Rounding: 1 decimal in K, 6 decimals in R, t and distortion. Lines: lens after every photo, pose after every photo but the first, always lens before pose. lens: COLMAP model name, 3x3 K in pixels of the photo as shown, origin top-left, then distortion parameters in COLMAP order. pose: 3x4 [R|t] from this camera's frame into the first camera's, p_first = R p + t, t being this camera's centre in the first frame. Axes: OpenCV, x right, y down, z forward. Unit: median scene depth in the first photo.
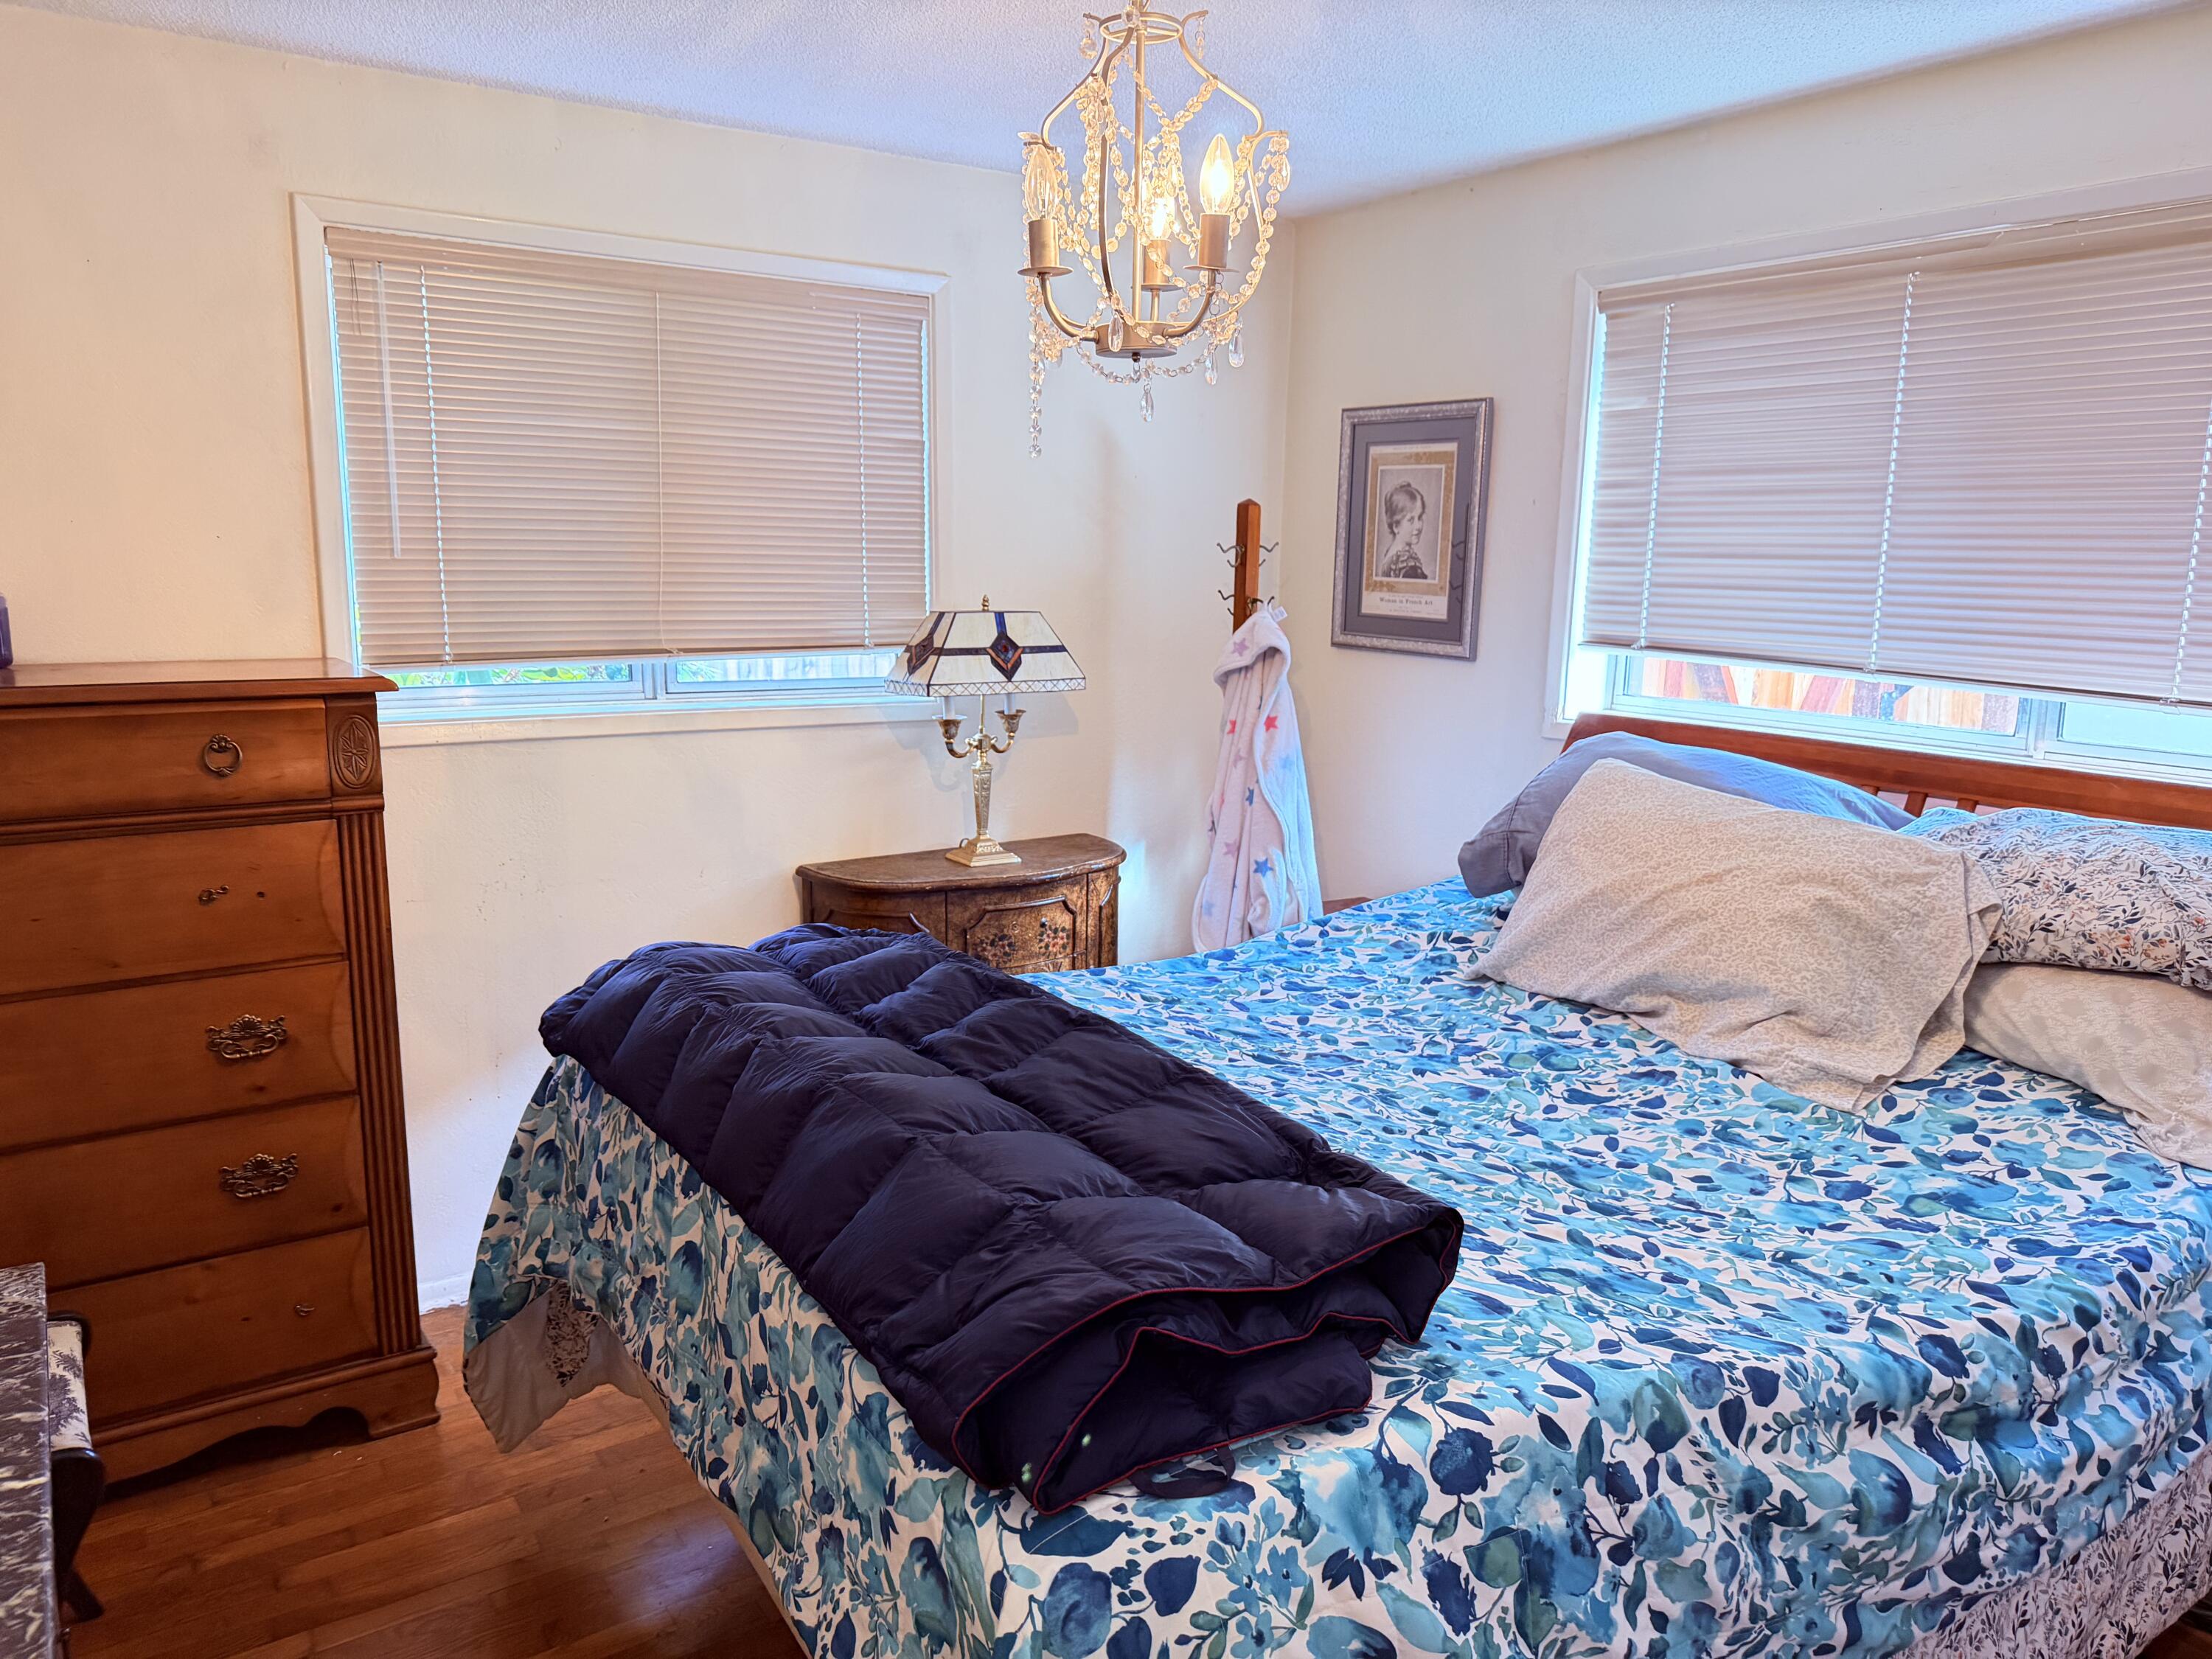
lens RADIAL K [[1540.8, 0, 1111.9], [0, 1540.8, 839.3], [0, 0, 1]] dist [0.108303, -0.165839]
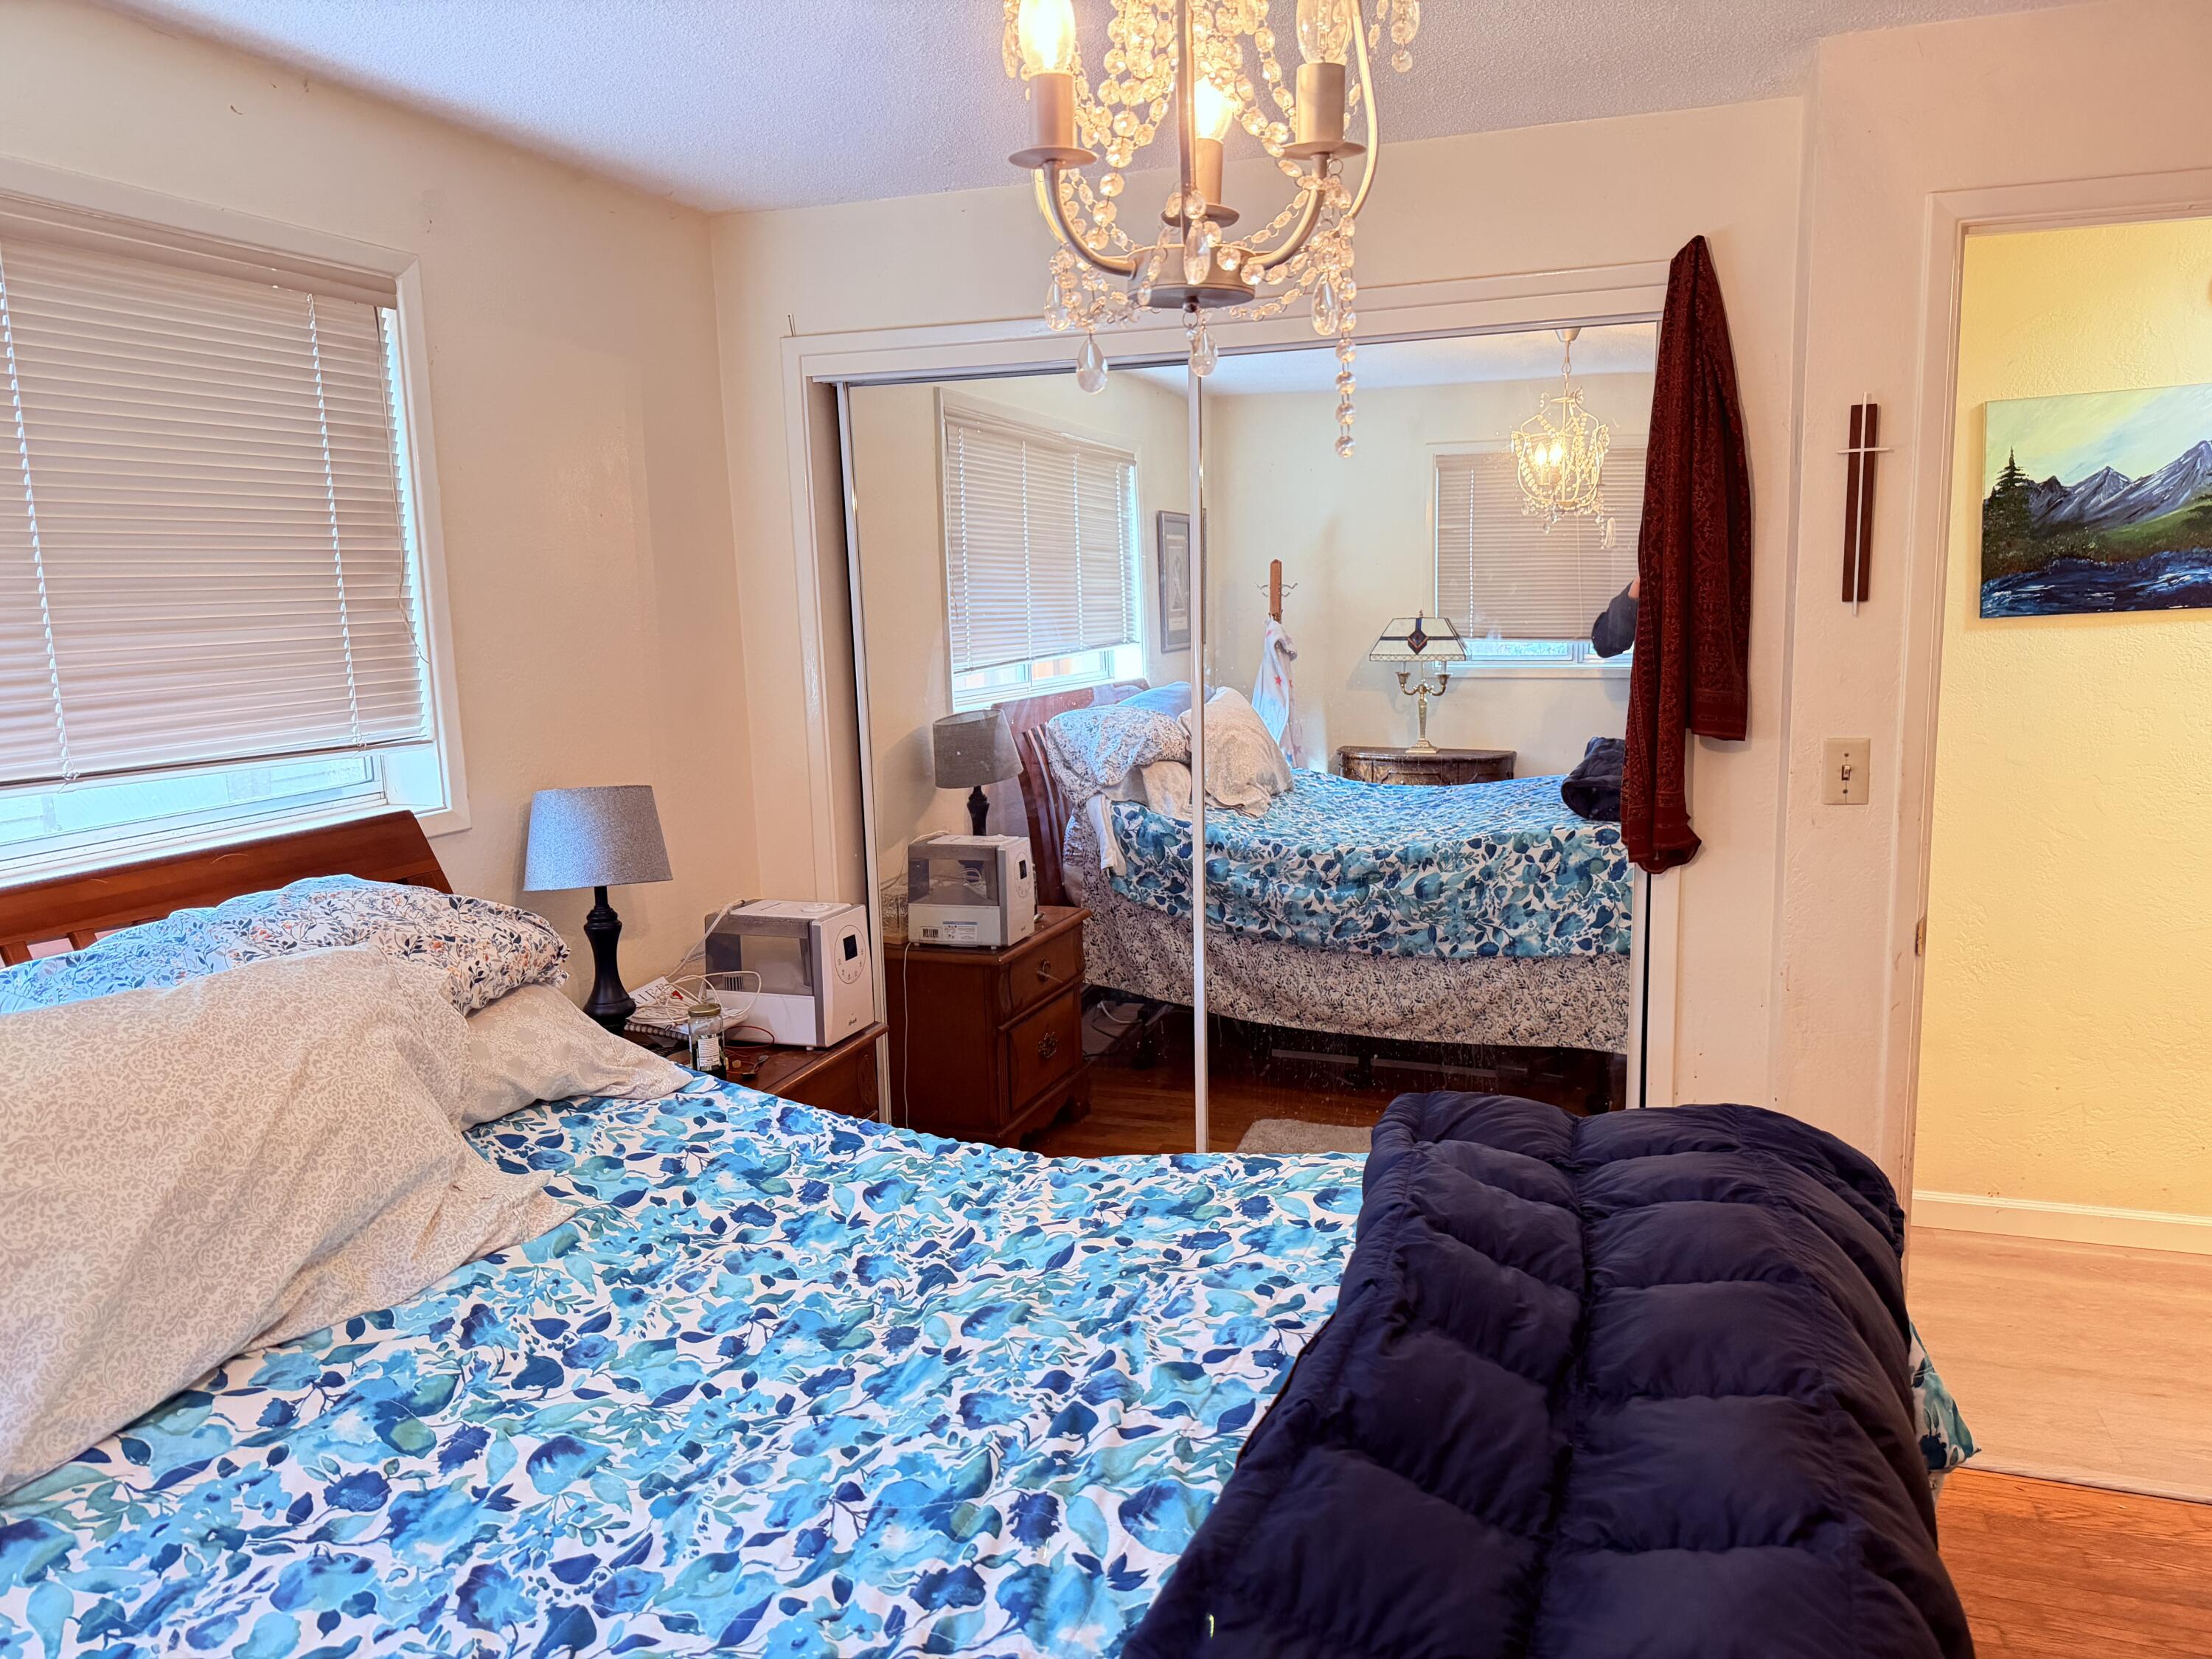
lens RADIAL K [[1540.8, 0, 1111.9], [0, 1540.8, 839.3], [0, 0, 1]] dist [0.108303, -0.165839]
pose [[-0.576302, -0.119295, 0.808483, -0.396421], [0.190559, 0.942403, 0.274889, -0.211555], [-0.794709, 0.312483, -0.520376, 1.159289]]
